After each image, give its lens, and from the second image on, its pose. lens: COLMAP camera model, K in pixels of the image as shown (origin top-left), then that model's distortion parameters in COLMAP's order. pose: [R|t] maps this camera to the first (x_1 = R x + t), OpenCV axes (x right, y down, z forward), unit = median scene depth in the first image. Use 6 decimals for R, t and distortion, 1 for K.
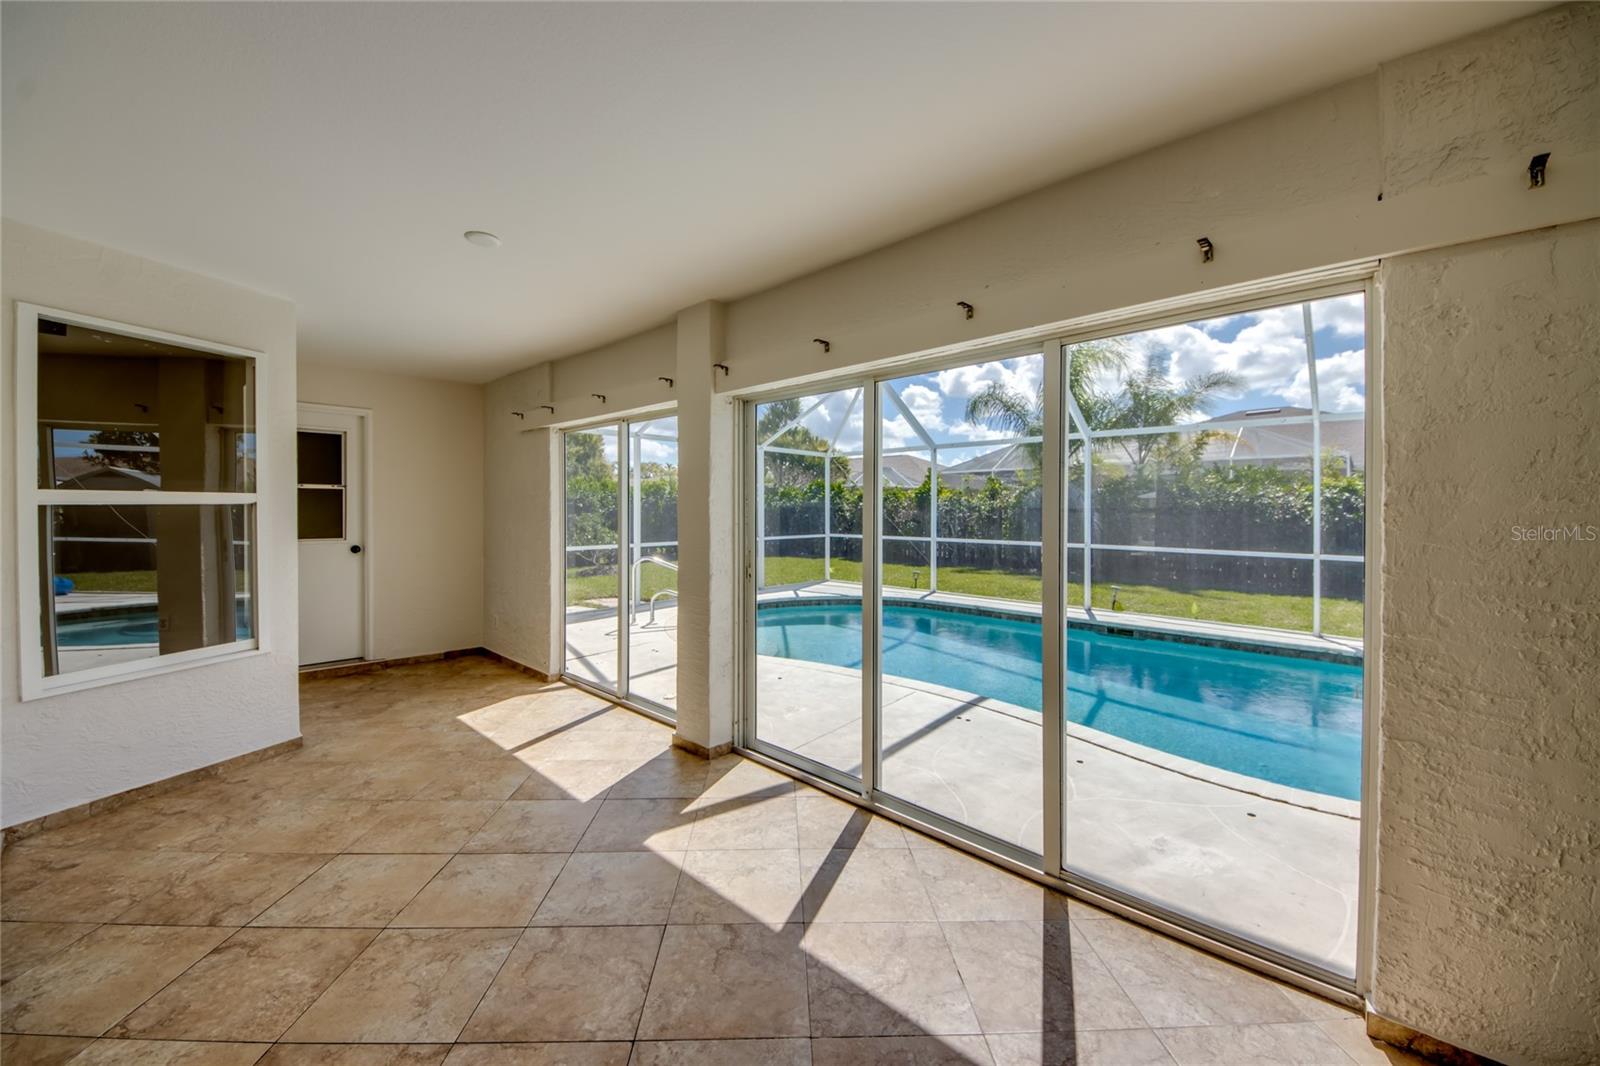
lens RADIAL K [[665.6, 0, 794.8], [0, 665.6, 514.8], [0, 0, 1]] dist [0.031541, -0.021679]
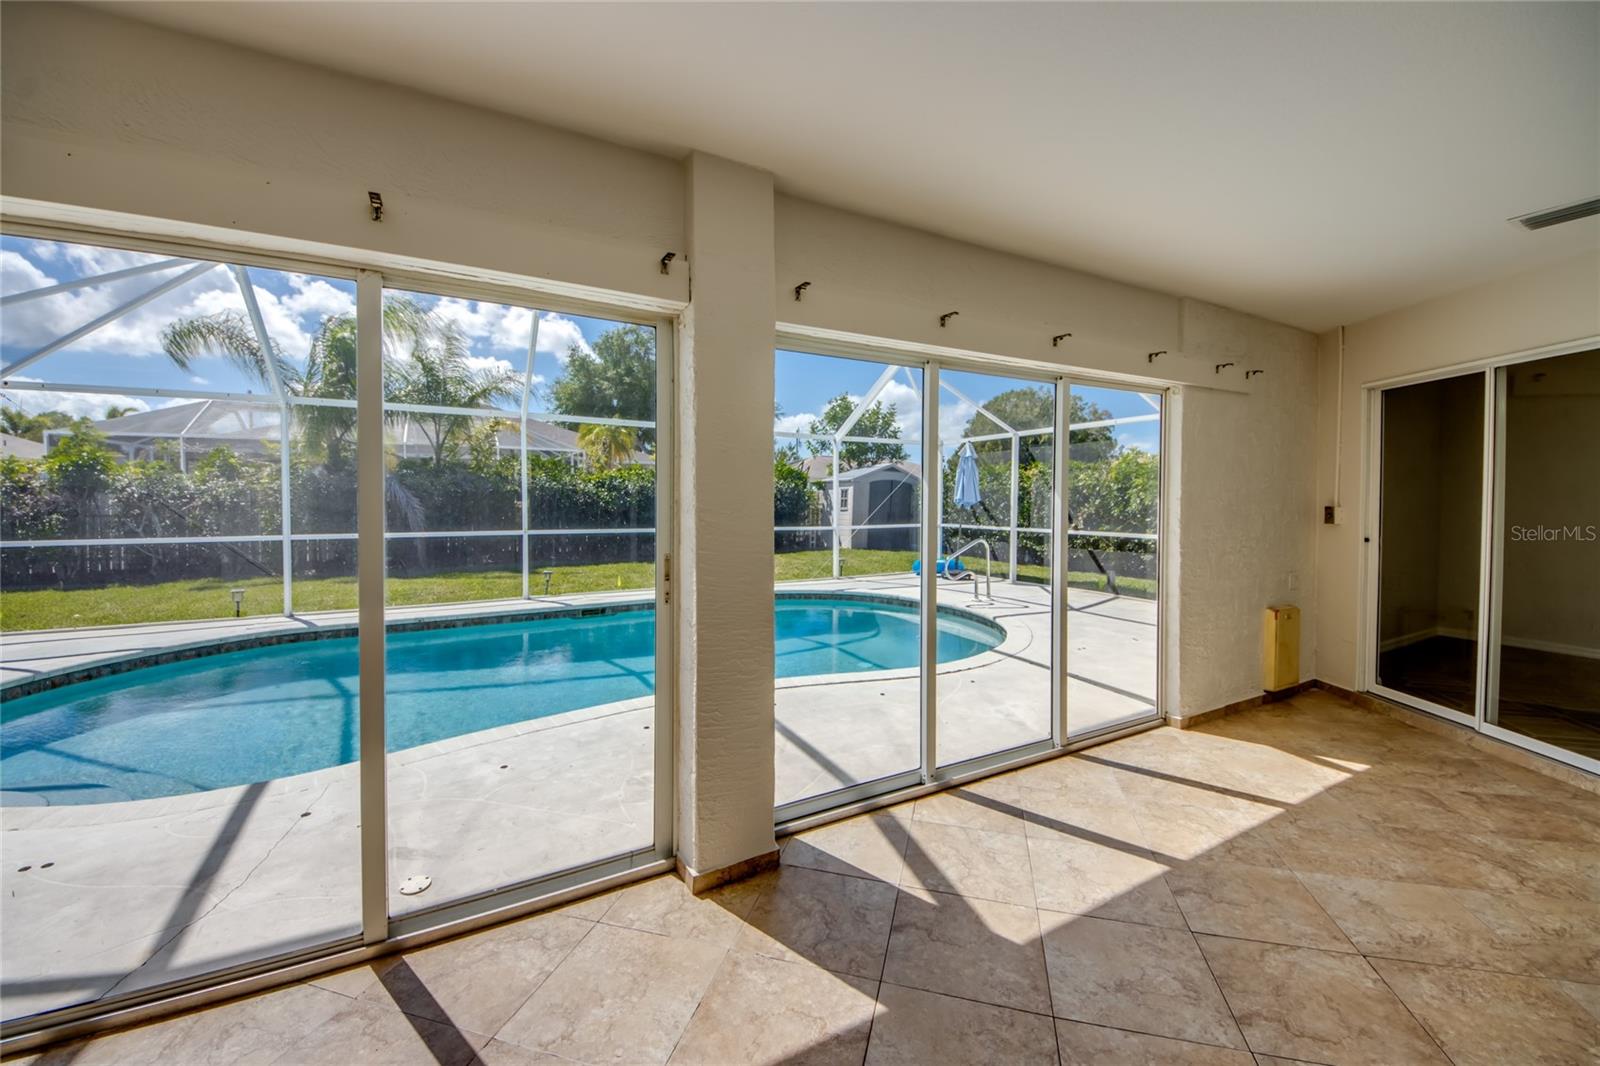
lens RADIAL K [[633.5, 0, 835.9], [0, 633.5, 508.2], [0, 0, 1]] dist [0.028999, -0.017586]
pose [[0.234350, -0.018162, 0.971983, -0.697225], [0.004283, 0.999835, 0.017649, -0.003780], [-0.972143, 0.000027, 0.234389, 0.755543]]
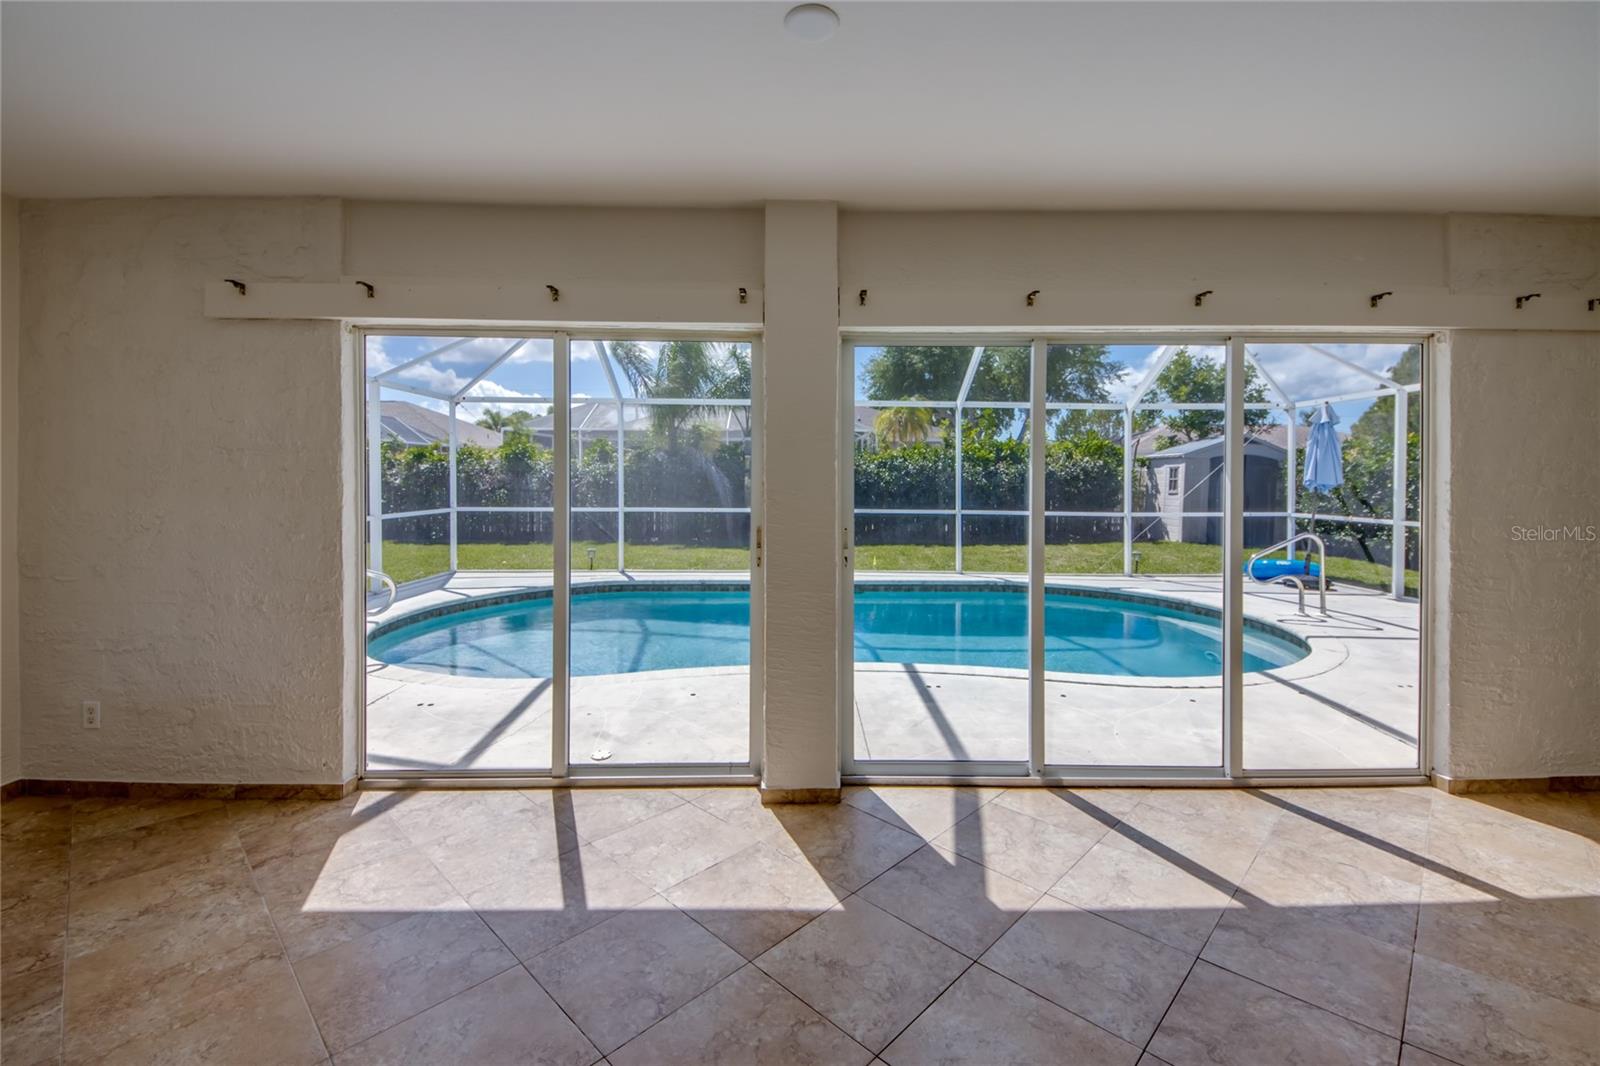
lens RADIAL K [[731.5, 0, 830.1], [0, 731.5, 480.0], [0, 0, 1]] dist [0.040992, -0.032812]
pose [[0.676333, -0.004392, 0.736583, -0.719717], [0.003141, 0.999990, 0.003079, -0.005989], [-0.736589, 0.000232, 0.676340, 0.416235]]
